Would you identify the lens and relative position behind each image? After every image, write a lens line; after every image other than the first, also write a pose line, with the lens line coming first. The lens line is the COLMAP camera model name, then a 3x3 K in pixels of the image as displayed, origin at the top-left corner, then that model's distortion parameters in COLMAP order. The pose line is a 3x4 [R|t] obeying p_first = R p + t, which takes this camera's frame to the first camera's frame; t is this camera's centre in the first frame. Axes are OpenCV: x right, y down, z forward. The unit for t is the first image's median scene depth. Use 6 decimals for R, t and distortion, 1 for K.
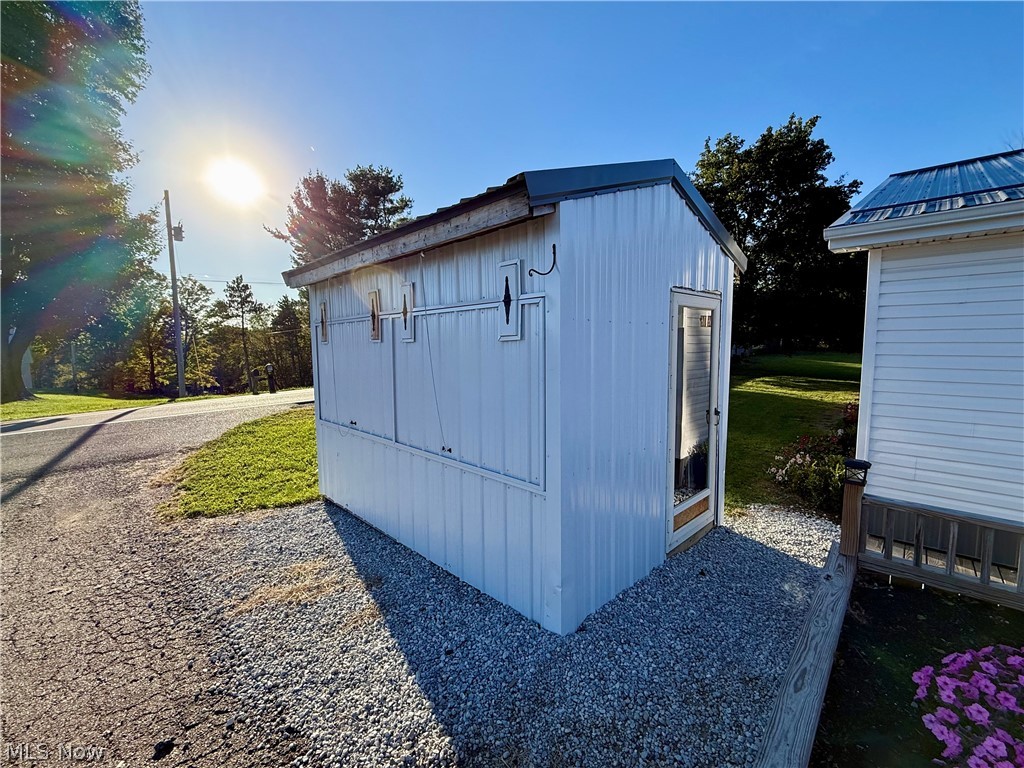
lens RADIAL K [[415.3, 0, 514.9], [0, 415.3, 384.8], [0, 0, 1]] dist [-0.004062, -0.000736]
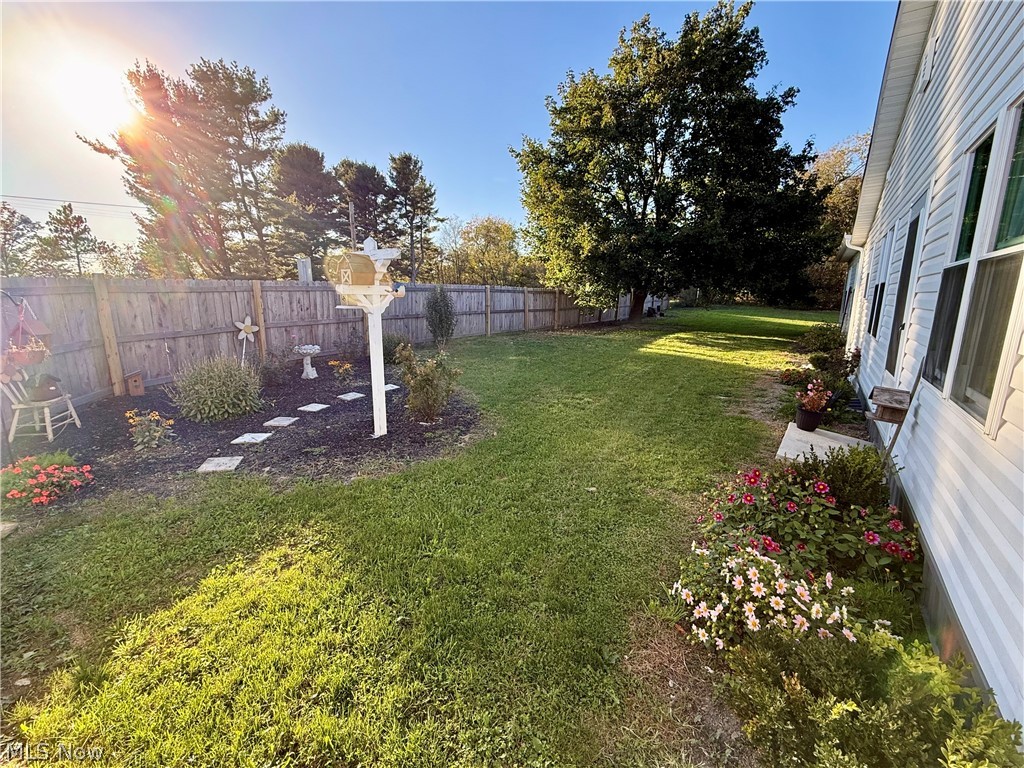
lens RADIAL K [[415.3, 0, 514.7], [0, 415.3, 379.0], [0, 0, 1]] dist [-0.004062, -0.000736]
pose [[0.986714, -0.021262, 0.161070, 0.054539], [0.006176, 0.995591, 0.093592, -0.002747], [-0.162350, -0.091354, 0.982495, 0.089069]]
